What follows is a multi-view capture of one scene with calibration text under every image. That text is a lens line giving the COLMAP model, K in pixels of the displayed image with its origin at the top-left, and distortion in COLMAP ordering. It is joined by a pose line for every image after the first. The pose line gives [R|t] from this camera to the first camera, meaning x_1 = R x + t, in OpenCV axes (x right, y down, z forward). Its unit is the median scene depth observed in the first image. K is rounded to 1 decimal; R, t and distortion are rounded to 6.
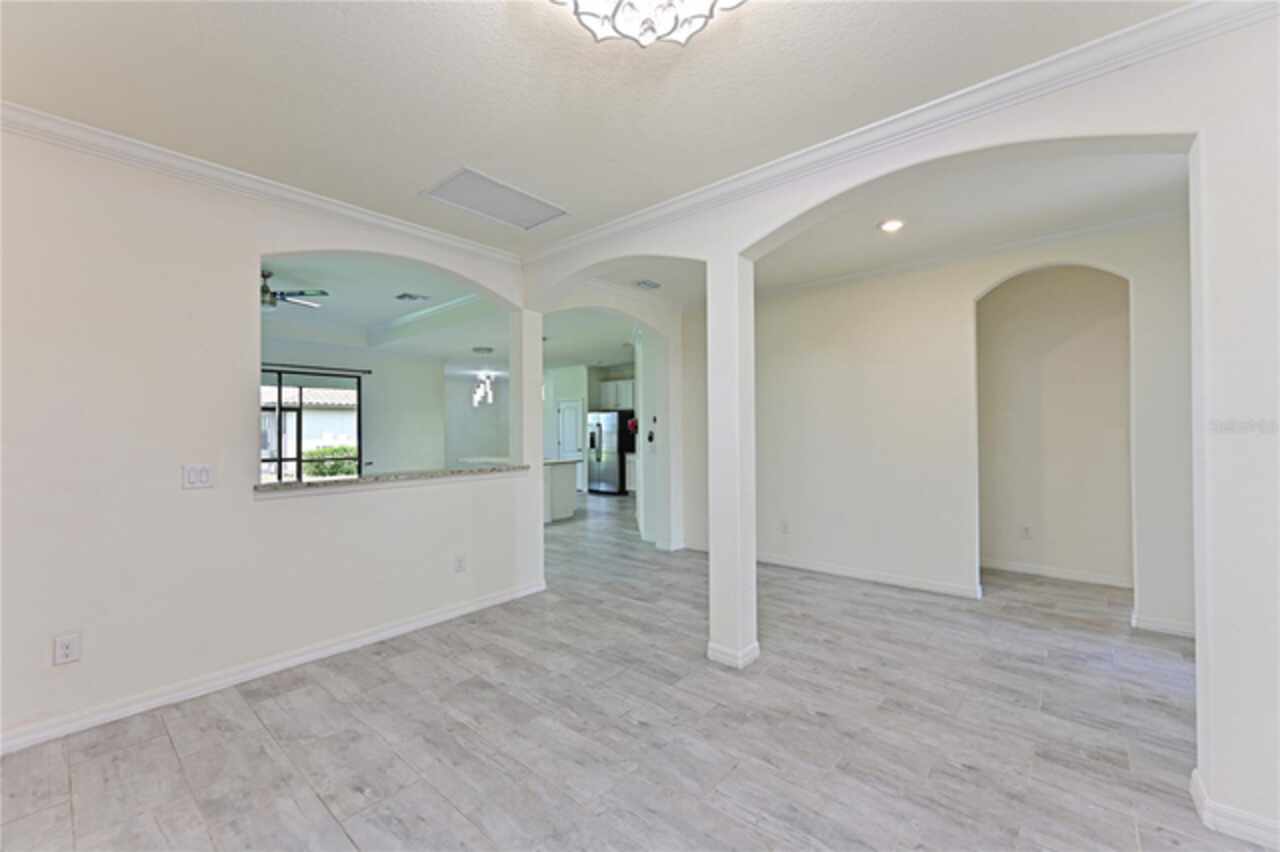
lens RADIAL K [[513.4, 0, 636.4], [0, 513.4, 428.0], [0, 0, 1]] dist [-0.000998, -0.000101]
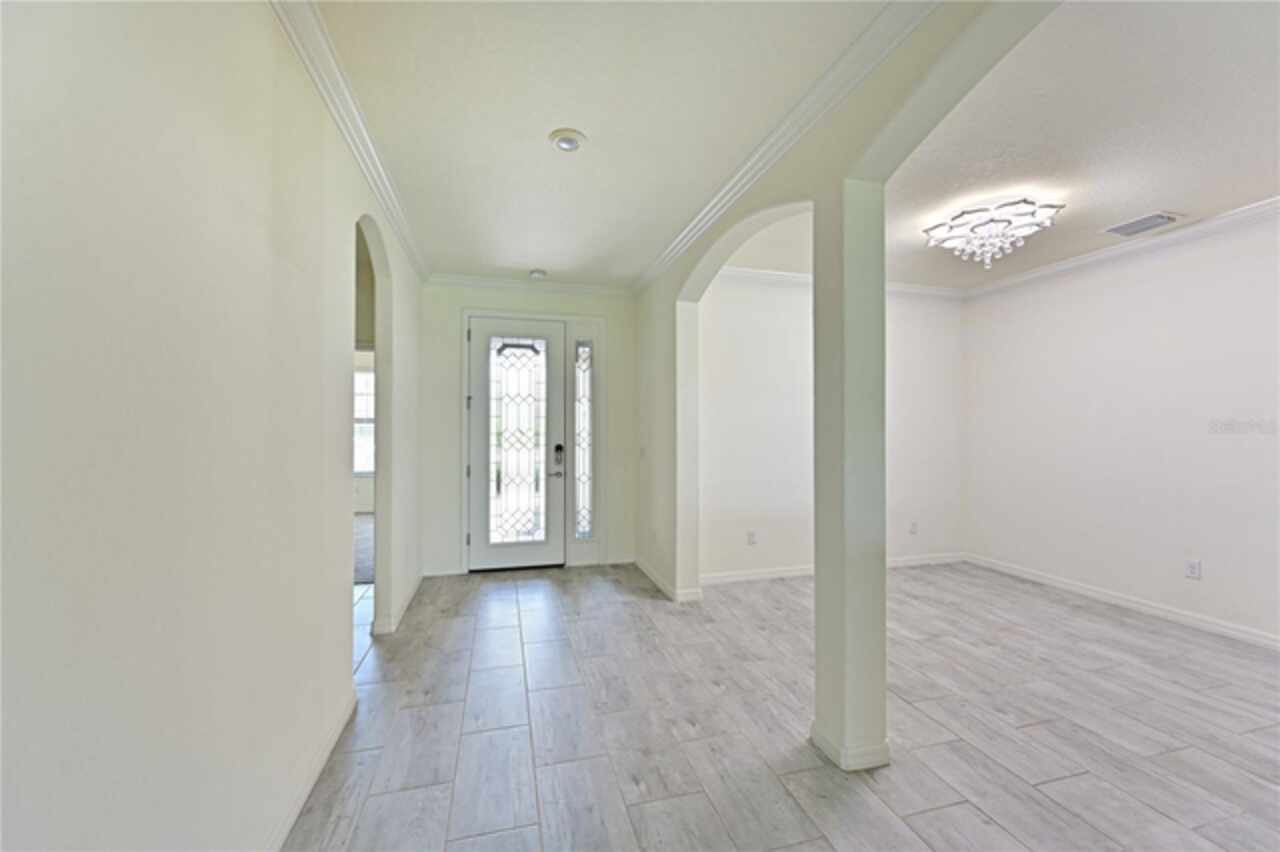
lens RADIAL K [[502.1, 0, 639.8], [0, 502.1, 433.2], [0, 0, 1]] dist [0.000982, -0.000301]
pose [[-0.834662, 0.004007, 0.550747, 0.054464], [0.003418, 0.999992, -0.002095, 0.010616], [-0.550751, 0.000133, -0.834669, 2.021067]]
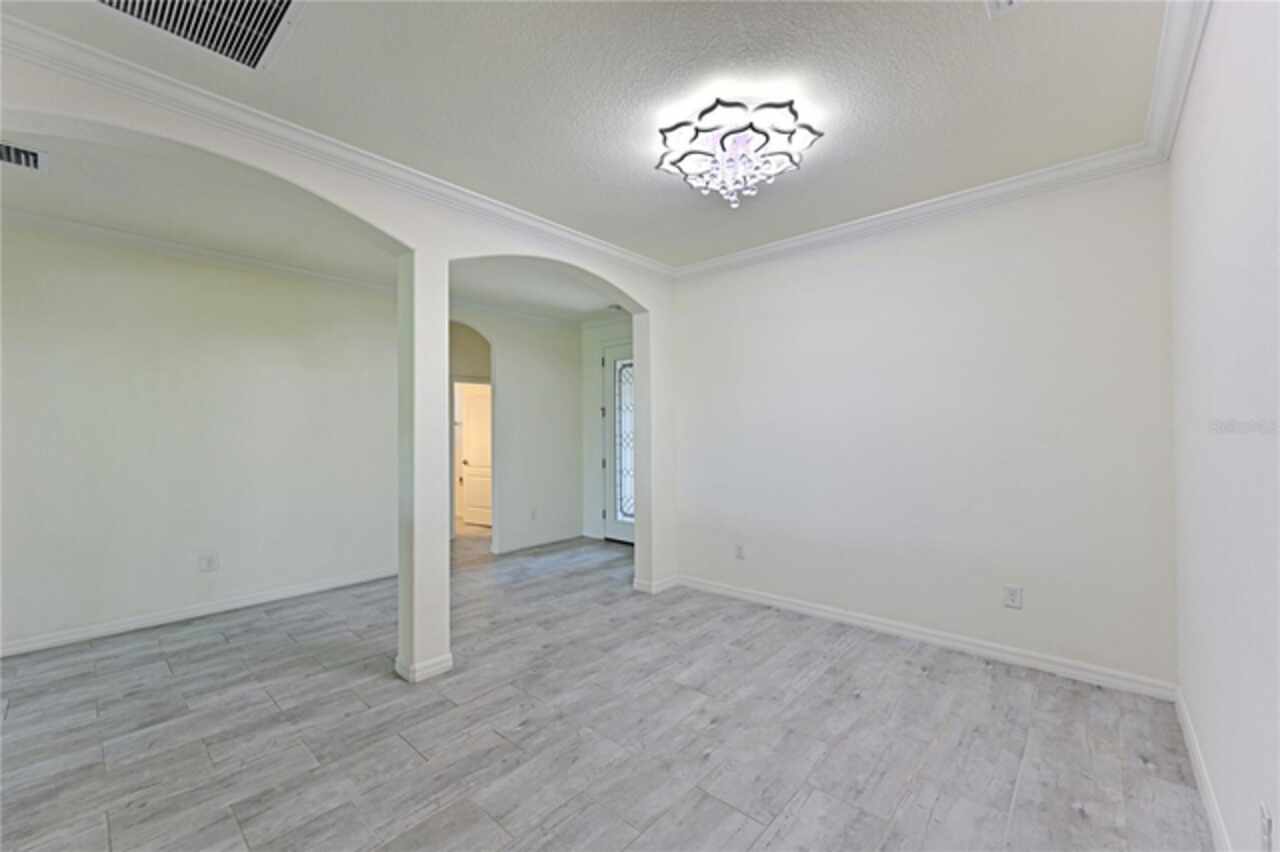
lens RADIAL K [[513.4, 0, 636.4], [0, 513.4, 428.0], [0, 0, 1]] dist [-0.000998, -0.000101]
pose [[0.014131, 0.016882, 0.999758, -0.896174], [0.001775, 0.999855, -0.016908, 0.012995], [-0.999899, 0.002013, 0.014099, 0.684472]]
